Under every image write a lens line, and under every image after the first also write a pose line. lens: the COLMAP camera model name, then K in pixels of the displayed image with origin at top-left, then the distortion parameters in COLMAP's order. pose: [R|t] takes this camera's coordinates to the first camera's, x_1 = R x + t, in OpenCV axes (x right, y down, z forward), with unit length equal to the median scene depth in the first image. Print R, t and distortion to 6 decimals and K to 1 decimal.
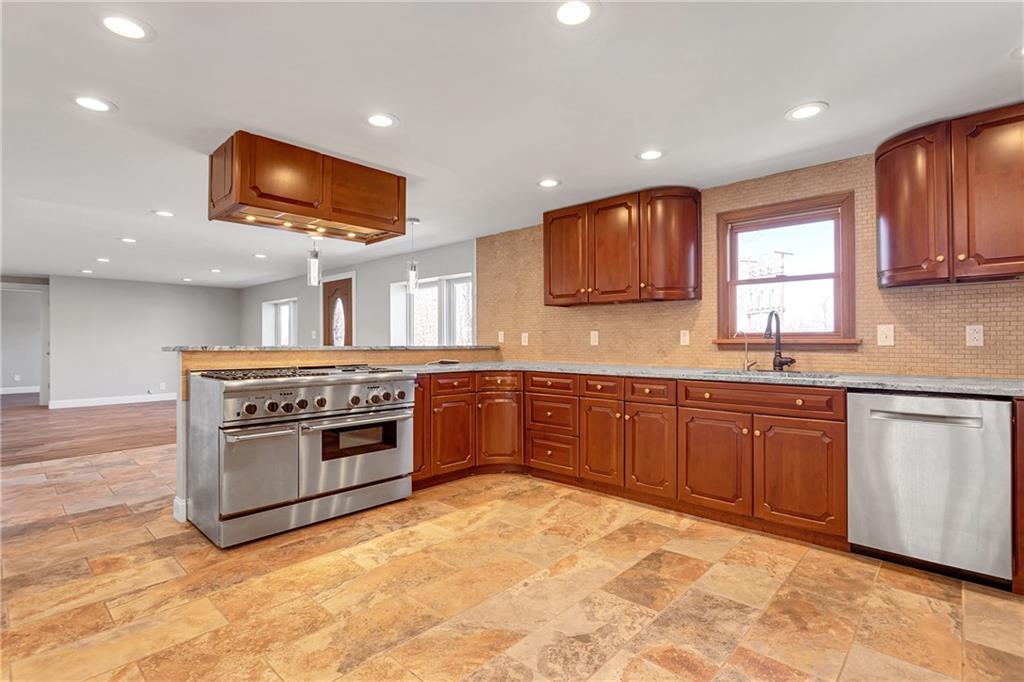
lens RADIAL K [[488.2, 0, 512.3], [0, 488.2, 338.4], [0, 0, 1]] dist [-0.013360, 0.002845]
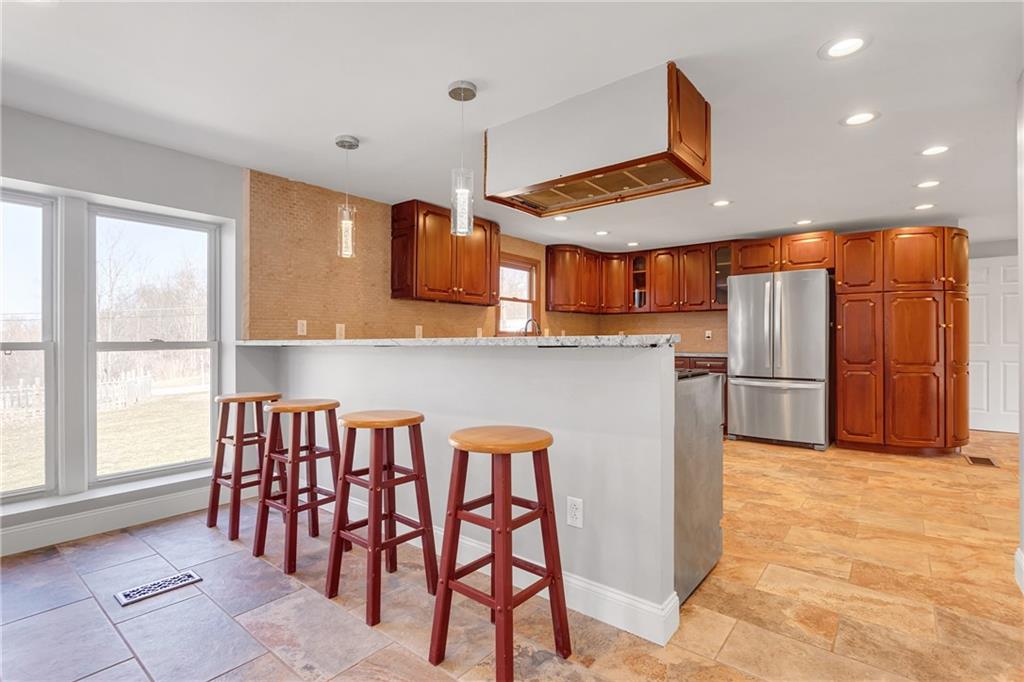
lens RADIAL K [[488.2, 0, 511.6], [0, 488.2, 340.8], [0, 0, 1]] dist [-0.013360, 0.002845]
pose [[-0.069520, 0.000920, 0.997580, -1.296905], [-0.007253, 0.999973, -0.001428, 0.026655], [-0.997554, -0.007335, -0.069511, 1.273551]]
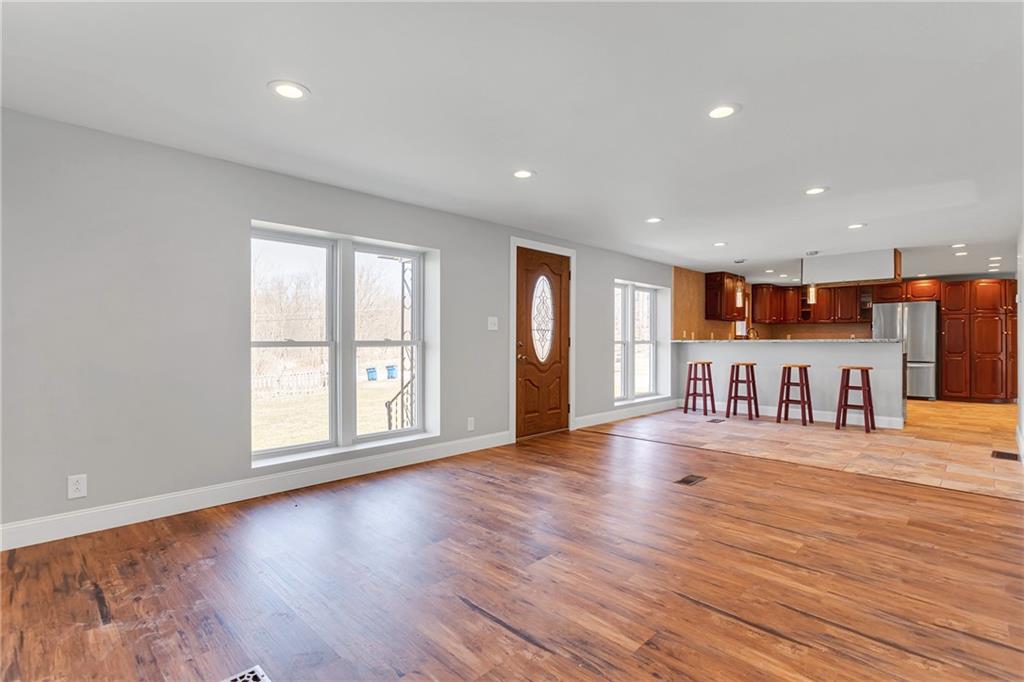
lens RADIAL K [[488.2, 0, 496.9], [0, 488.2, 341.7], [0, 0, 1]] dist [-0.013360, 0.002845]
pose [[0.045012, -0.001033, 0.998986, -2.823572], [-0.009728, 0.999952, 0.001472, 0.043464], [-0.998939, -0.009784, 0.045000, 2.654167]]
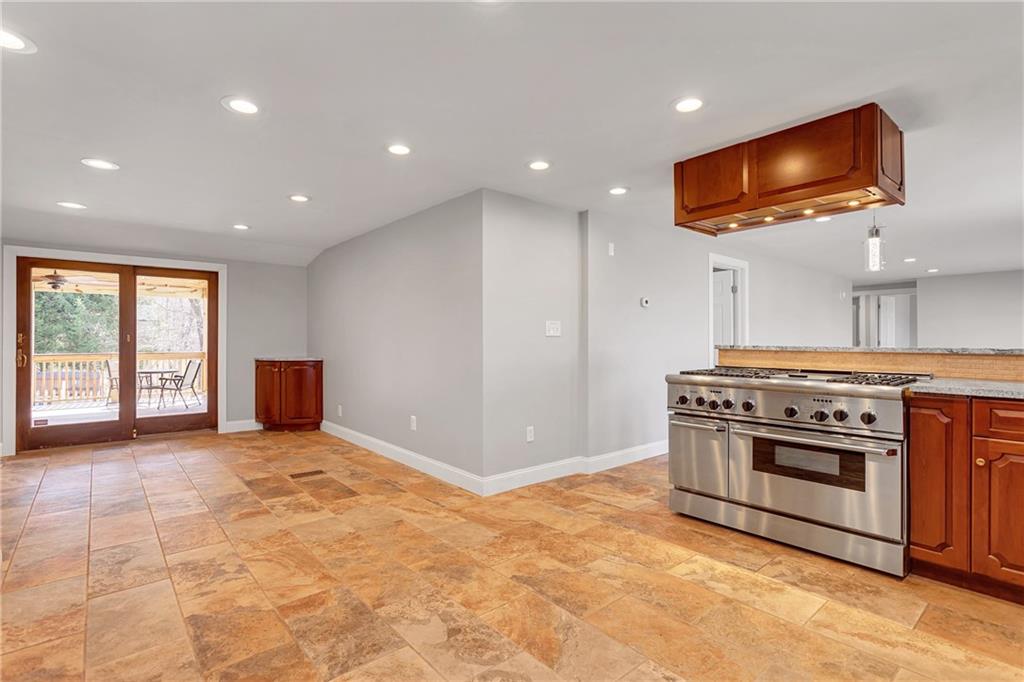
lens RADIAL K [[488.2, 0, 512.0], [0, 488.2, 338.1], [0, 0, 1]] dist [-0.013360, 0.002845]
pose [[-0.116983, -0.005863, -0.993117, 0.587995], [0.008910, 0.999936, -0.006953, 0.002368], [0.993094, -0.009662, -0.116923, 0.652771]]
